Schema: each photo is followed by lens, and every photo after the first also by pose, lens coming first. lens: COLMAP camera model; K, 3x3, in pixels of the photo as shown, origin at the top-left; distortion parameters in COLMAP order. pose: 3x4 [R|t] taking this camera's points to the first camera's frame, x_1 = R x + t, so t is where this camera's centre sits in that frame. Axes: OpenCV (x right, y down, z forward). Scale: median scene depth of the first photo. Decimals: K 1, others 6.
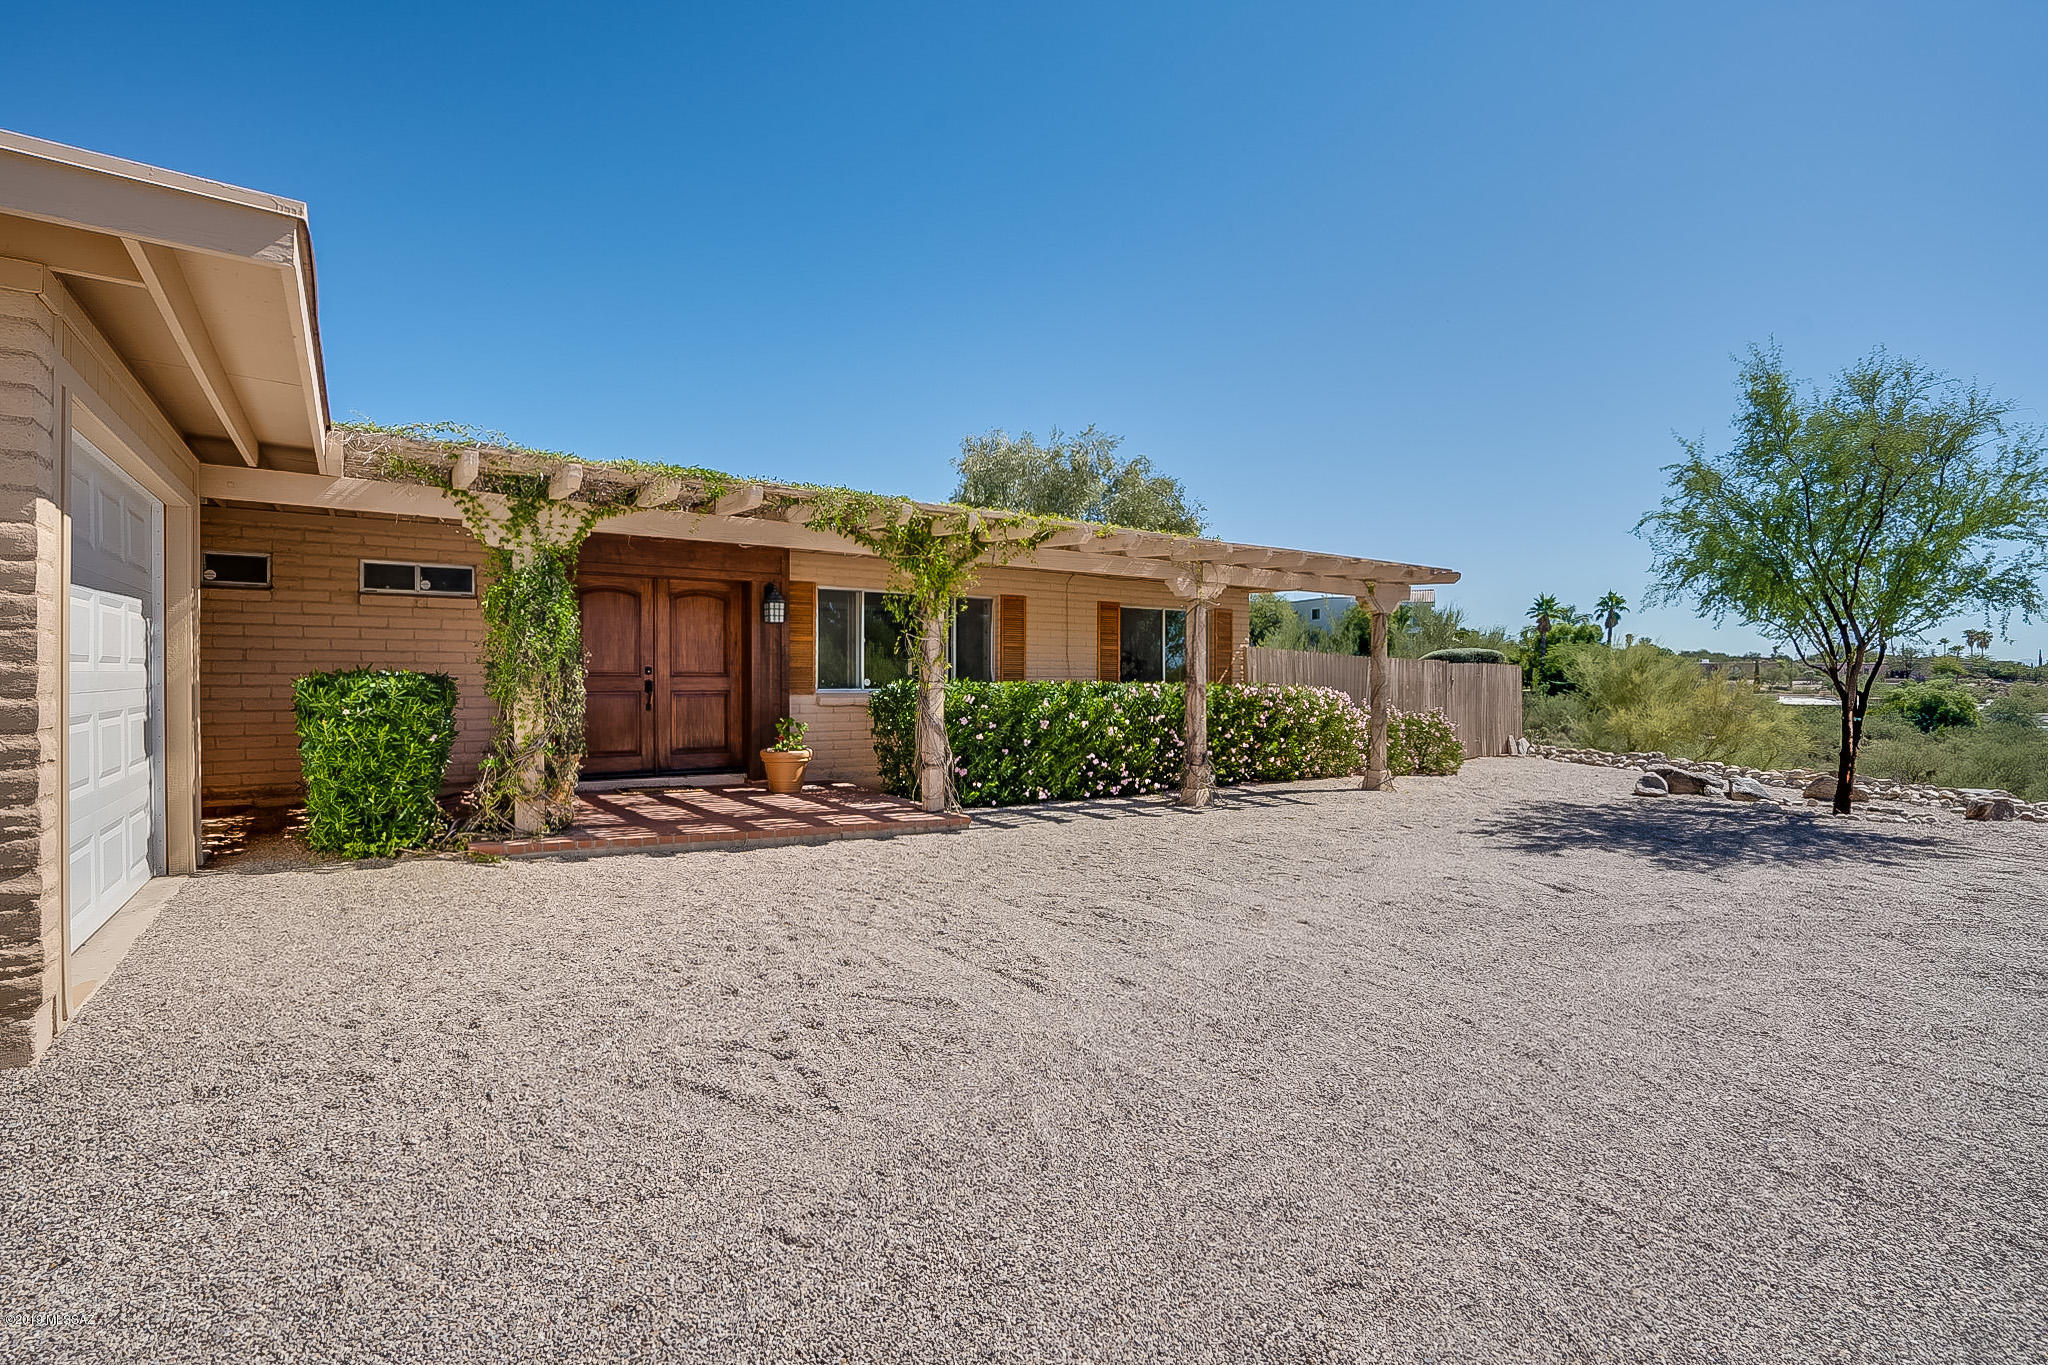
lens RADIAL K [[958.2, 0, 1017.3], [0, 958.2, 683.5], [0, 0, 1]] dist [-0.032010, 0.005959]
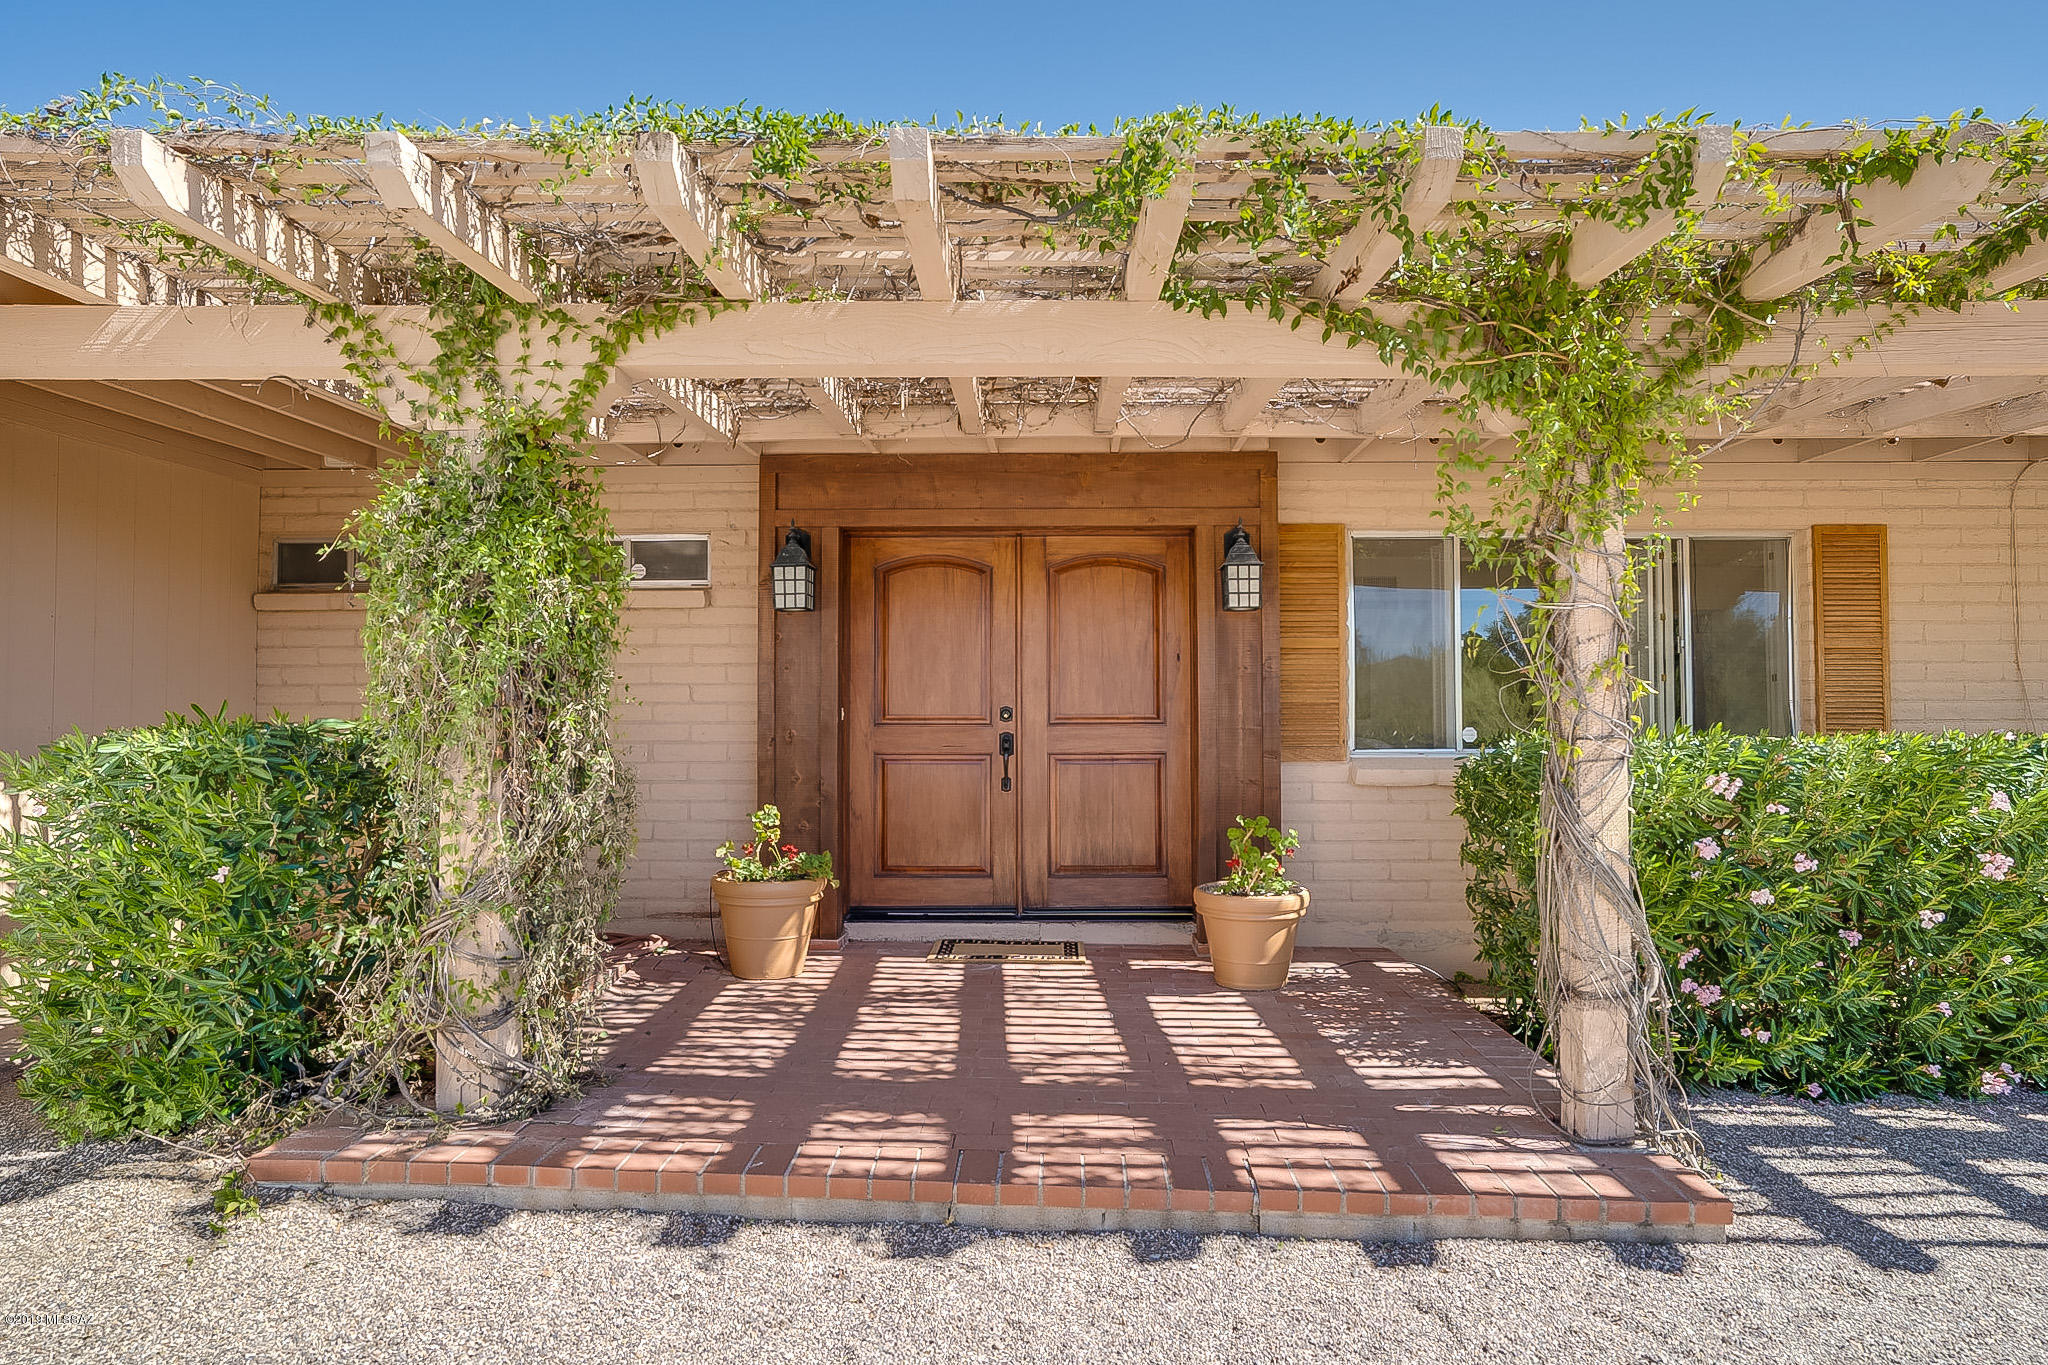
lens RADIAL K [[1118.1, 0, 1039.2], [0, 1118.1, 692.1], [0, 0, 1]] dist [-0.023377, 0.004636]
pose [[0.815375, -0.021718, -0.578525, -0.019000], [0.001699, 0.999382, -0.035122, -0.003851], [0.578930, 0.027654, 0.814908, 0.516835]]
